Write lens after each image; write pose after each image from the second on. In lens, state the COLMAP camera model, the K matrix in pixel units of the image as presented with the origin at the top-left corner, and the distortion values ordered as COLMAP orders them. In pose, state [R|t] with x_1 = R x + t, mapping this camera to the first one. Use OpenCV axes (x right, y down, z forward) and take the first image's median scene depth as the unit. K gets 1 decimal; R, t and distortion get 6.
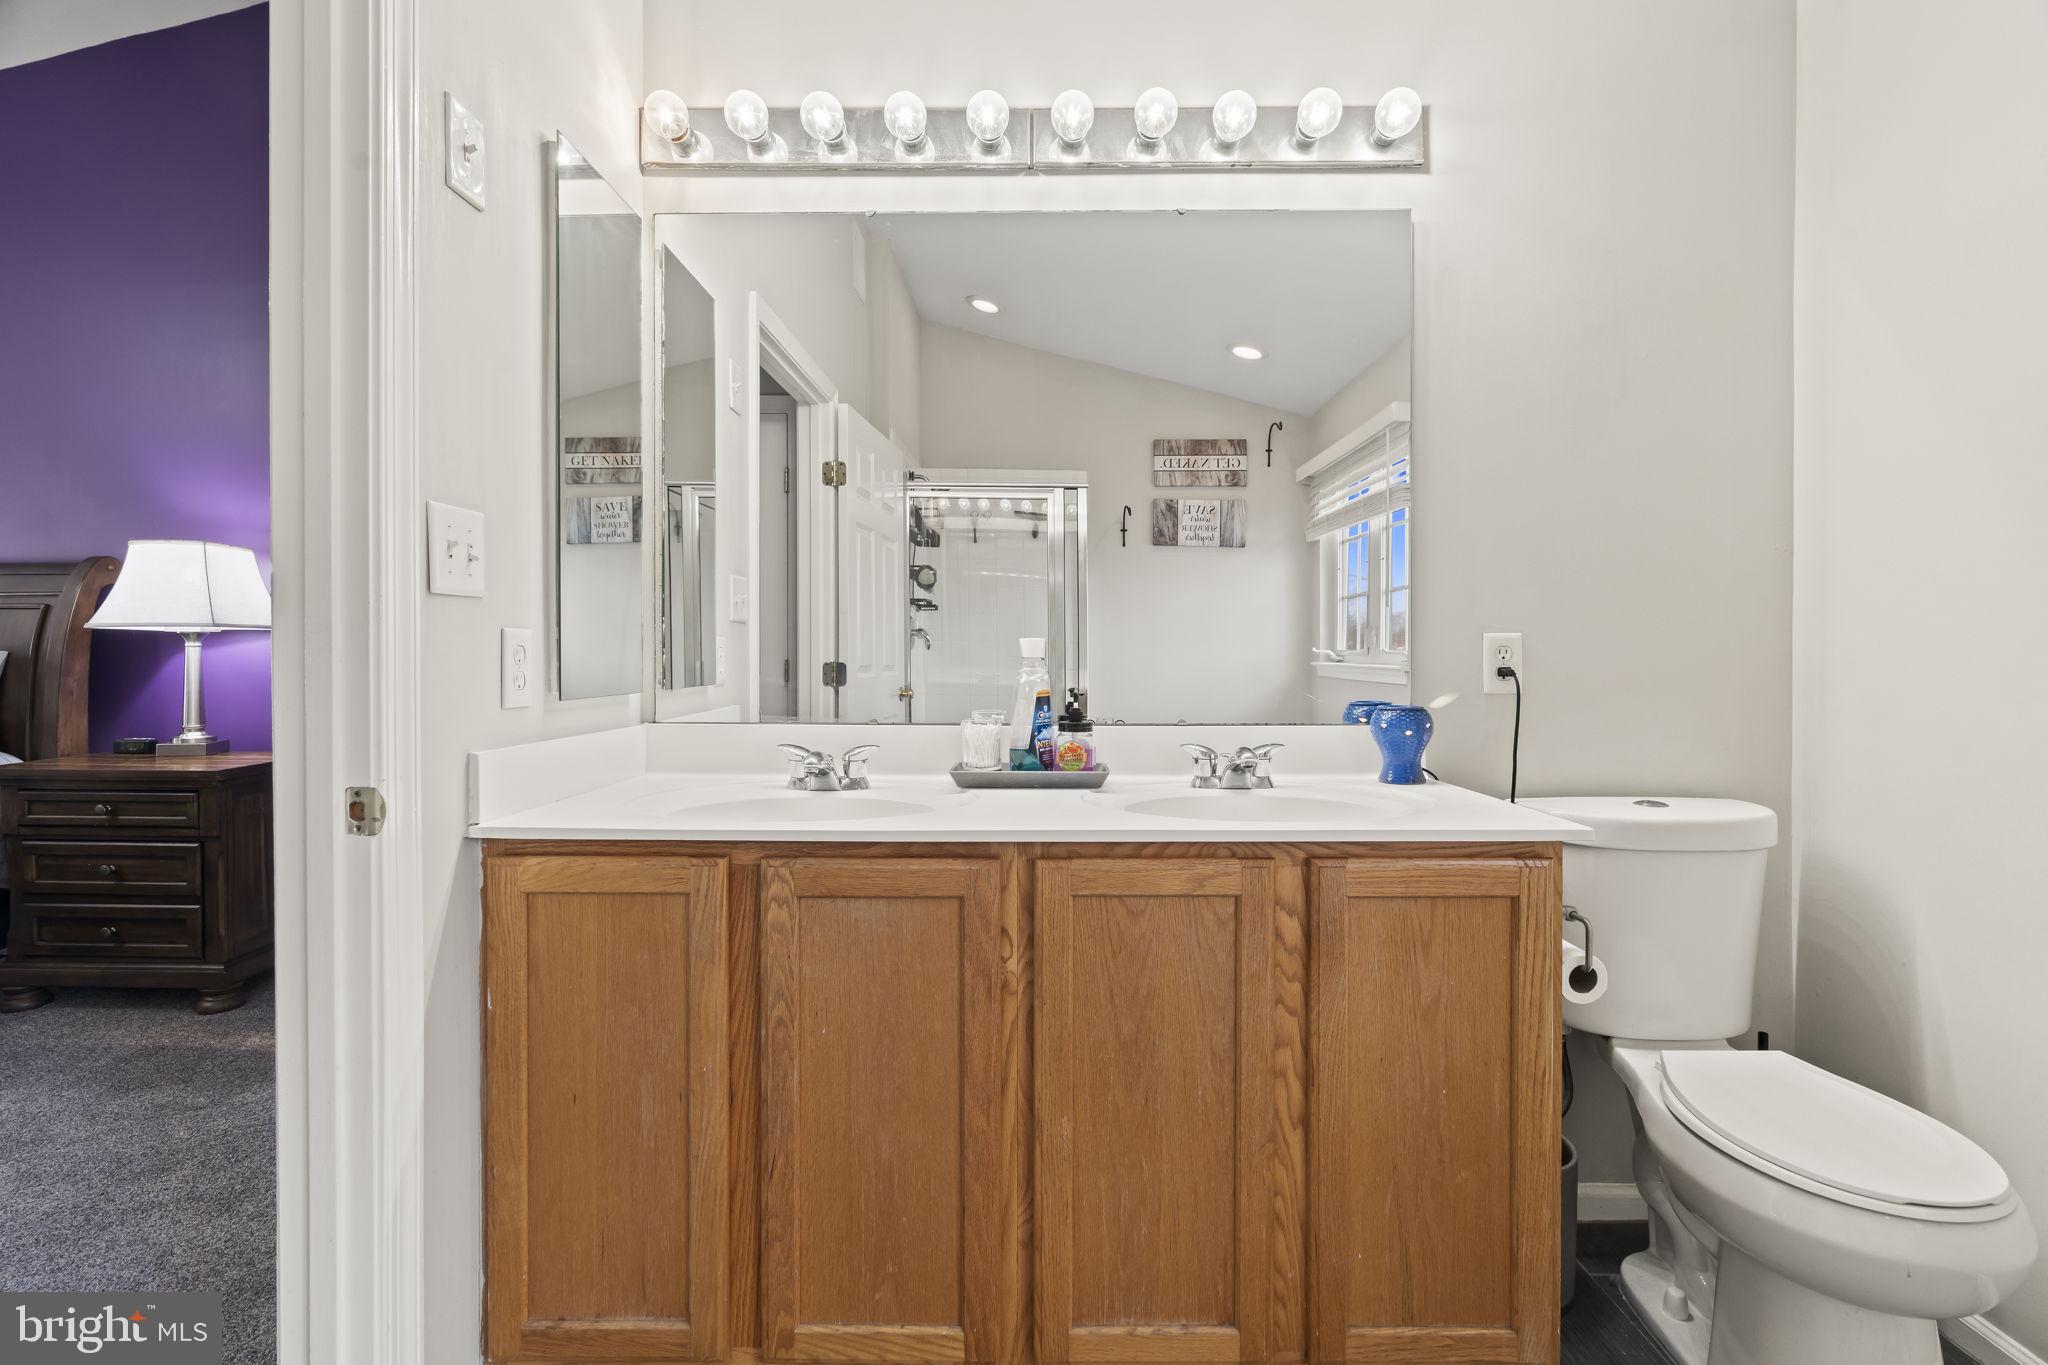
lens RADIAL K [[908.9, 0, 1028.6], [0, 908.9, 660.1], [0, 0, 1]] dist [-0.002180, -0.000320]
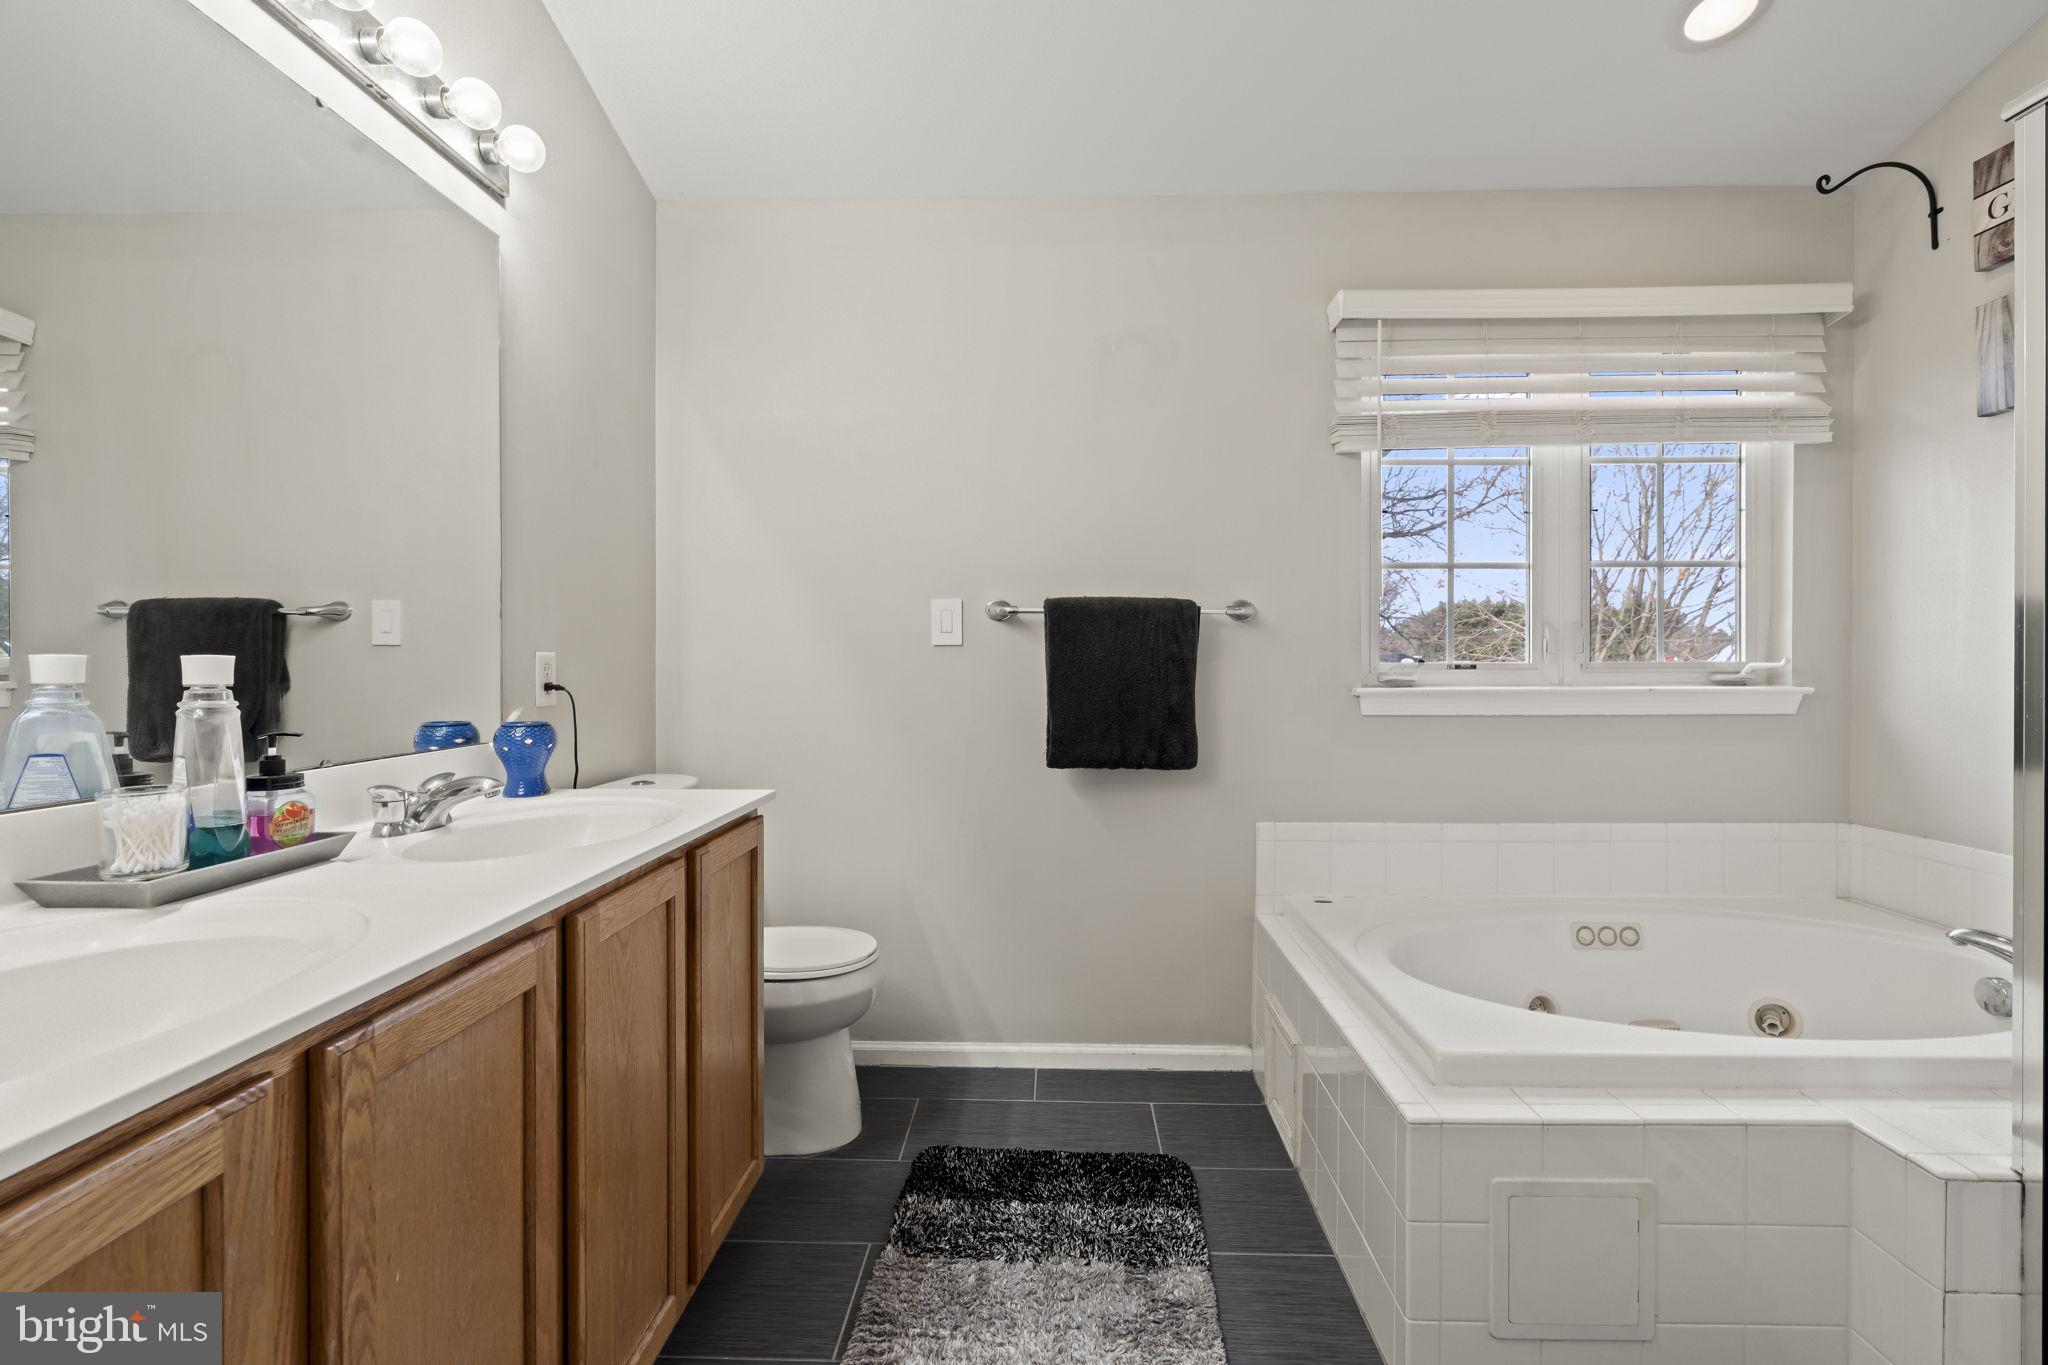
lens RADIAL K [[922.9, 0, 1022.0], [0, 922.9, 675.9], [0, 0, 1]] dist [-0.001455, -0.000203]
pose [[0.031792, -0.018423, 0.999325, -0.718901], [0.013126, 0.999752, 0.018014, -0.015892], [-0.999408, 0.012544, 0.032026, 0.456910]]
